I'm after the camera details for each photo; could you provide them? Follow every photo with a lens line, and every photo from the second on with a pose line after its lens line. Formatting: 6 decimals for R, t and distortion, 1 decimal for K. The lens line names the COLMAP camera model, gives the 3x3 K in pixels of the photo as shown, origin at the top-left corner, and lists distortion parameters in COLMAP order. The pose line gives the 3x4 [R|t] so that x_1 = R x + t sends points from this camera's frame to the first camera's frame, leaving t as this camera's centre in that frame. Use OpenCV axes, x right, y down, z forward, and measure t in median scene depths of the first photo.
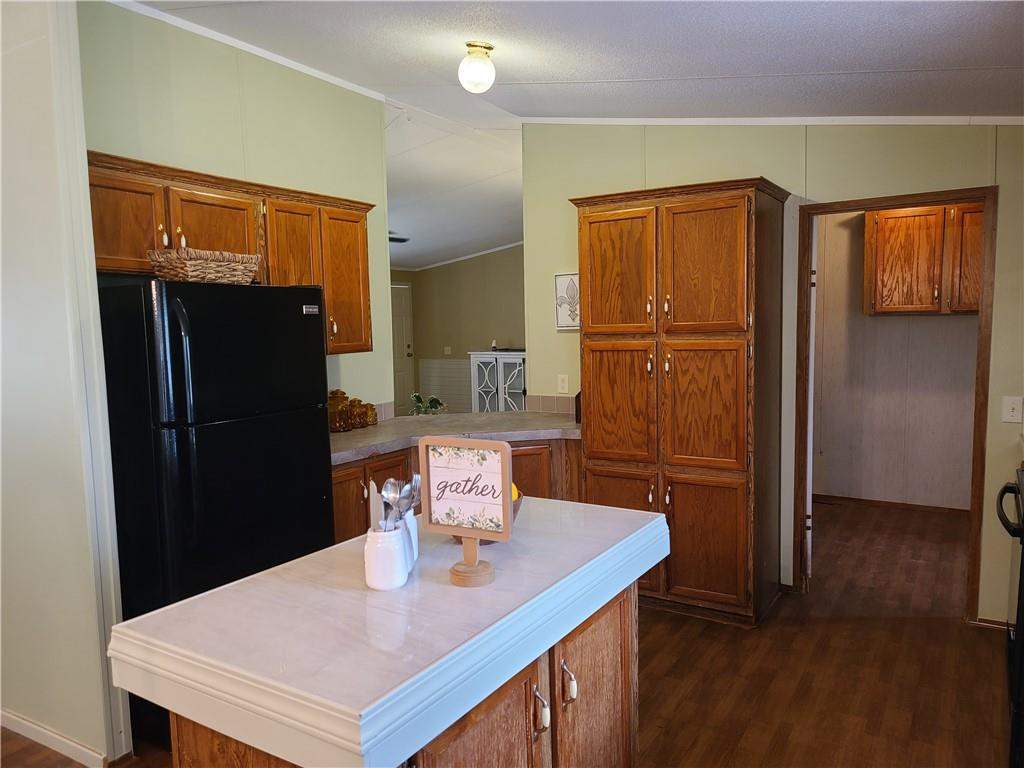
lens RADIAL K [[746.6, 0, 504.8], [0, 746.6, 385.6], [0, 0, 1]] dist [0.074062, -0.059277]
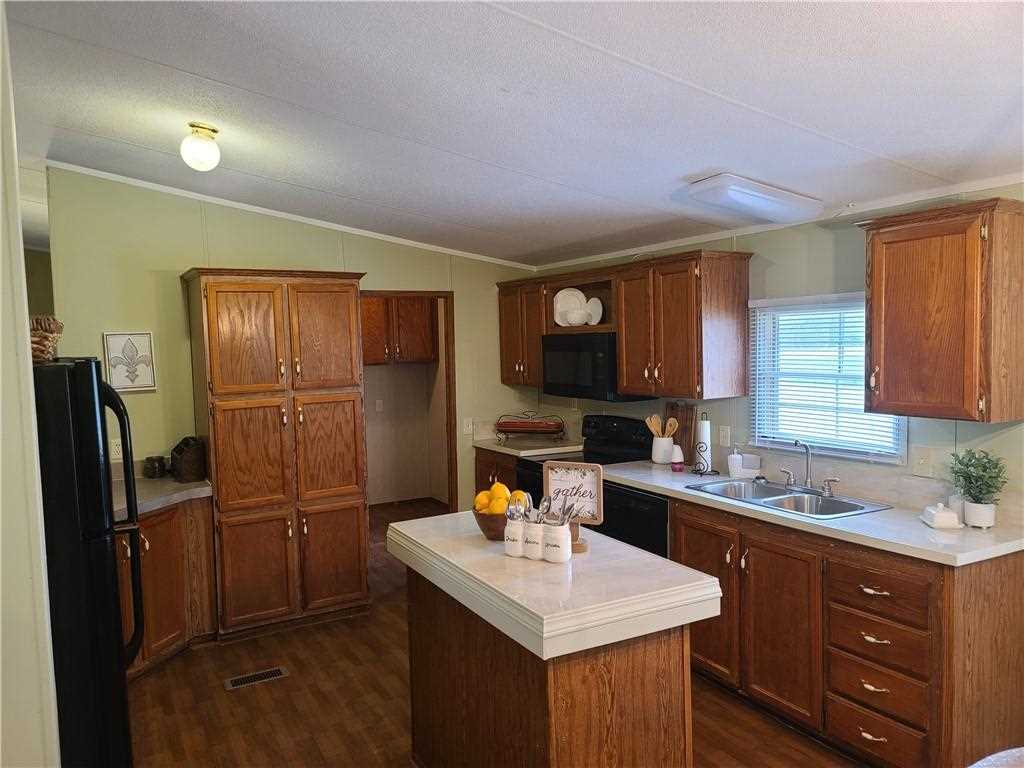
lens RADIAL K [[746.6, 0, 514.4], [0, 746.6, 384.5], [0, 0, 1]] dist [0.074062, -0.059277]
pose [[0.462533, -0.045211, 0.885448, -0.686487], [0.090576, 0.995883, 0.003536, -0.052506], [-0.881963, 0.078565, 0.464724, 0.144428]]
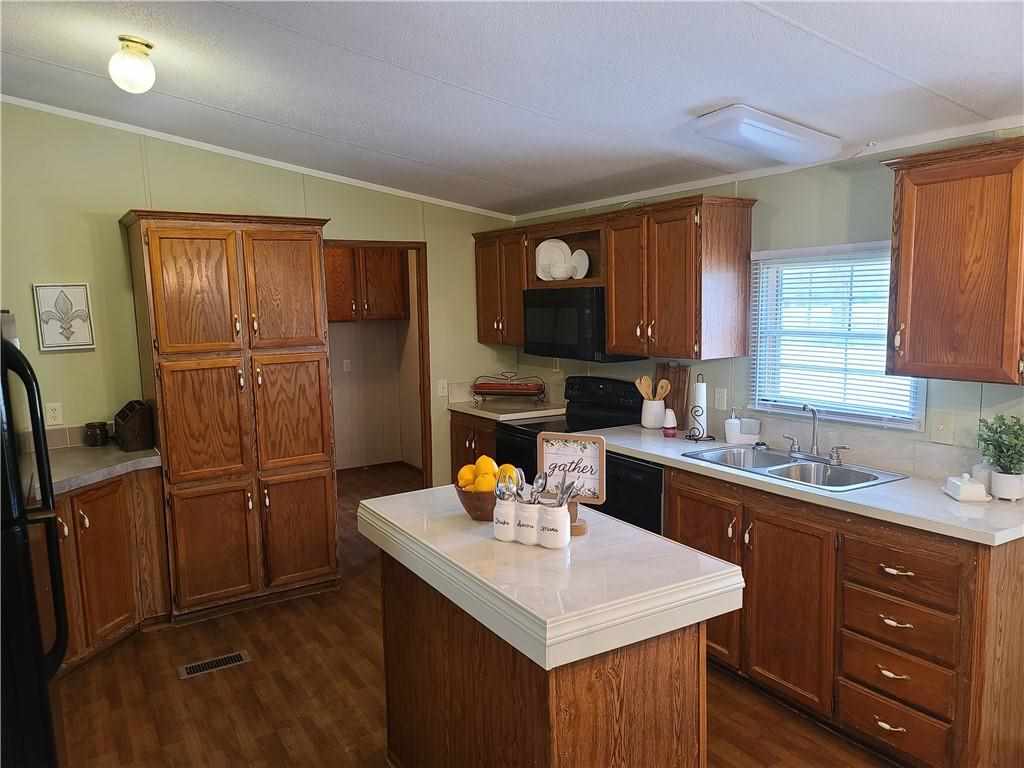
lens RADIAL K [[746.6, 0, 510.8], [0, 746.6, 385.9], [0, 0, 1]] dist [0.074062, -0.059277]
pose [[0.429301, -0.096494, 0.897992, -0.608127], [0.089176, 0.993946, 0.064172, -0.054967], [-0.898748, 0.052530, 0.435308, 0.205786]]
